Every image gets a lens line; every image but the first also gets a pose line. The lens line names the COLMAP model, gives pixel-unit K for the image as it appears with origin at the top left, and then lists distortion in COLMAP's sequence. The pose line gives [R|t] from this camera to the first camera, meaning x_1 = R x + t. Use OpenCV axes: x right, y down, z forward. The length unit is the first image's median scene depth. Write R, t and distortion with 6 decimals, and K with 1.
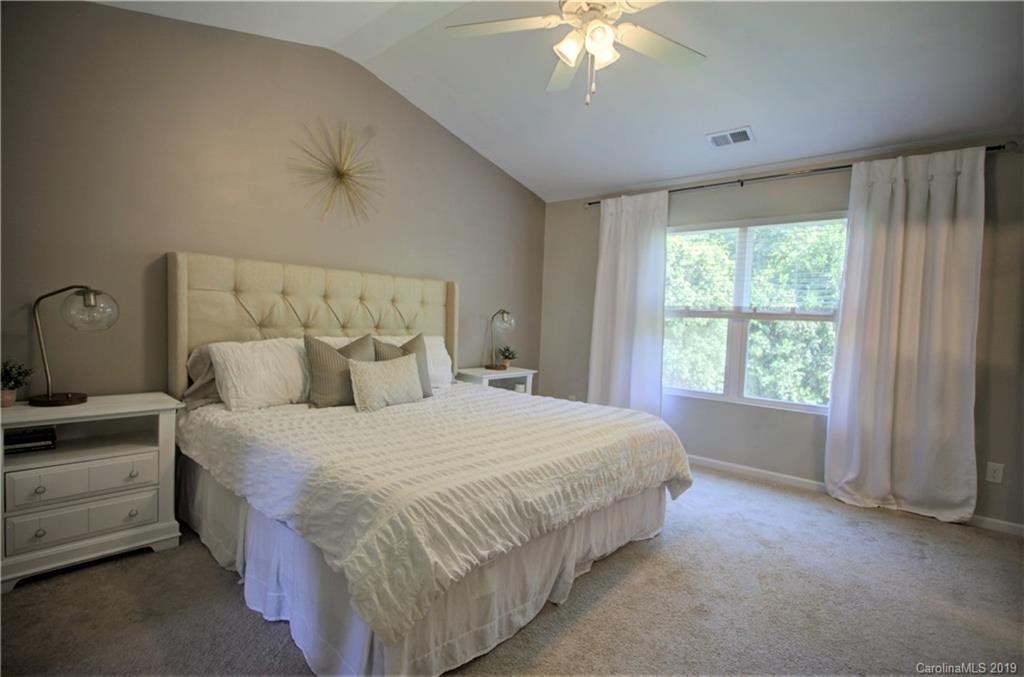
lens RADIAL K [[492.6, 0, 510.3], [0, 492.6, 339.9], [0, 0, 1]] dist [-0.008723, 0.001154]
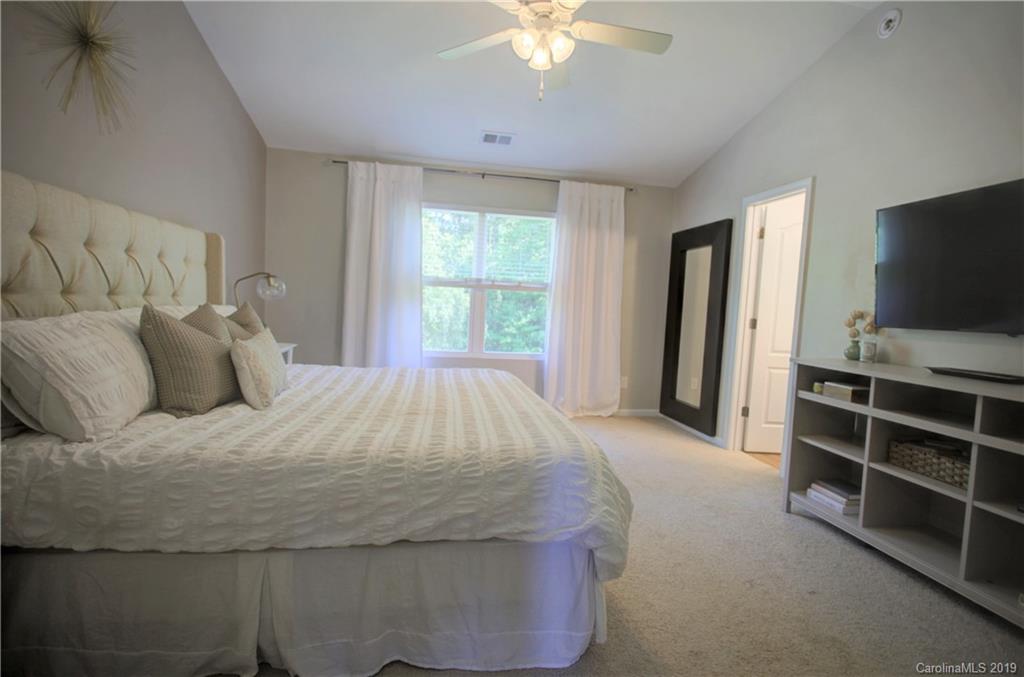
lens RADIAL K [[492.6, 0, 510.0], [0, 492.6, 336.1], [0, 0, 1]] dist [-0.008723, 0.001154]
pose [[0.634740, -0.057938, 0.770551, -0.489047], [0.012171, 0.997811, 0.065000, -0.005016], [-0.772630, -0.031880, 0.634055, 0.191719]]
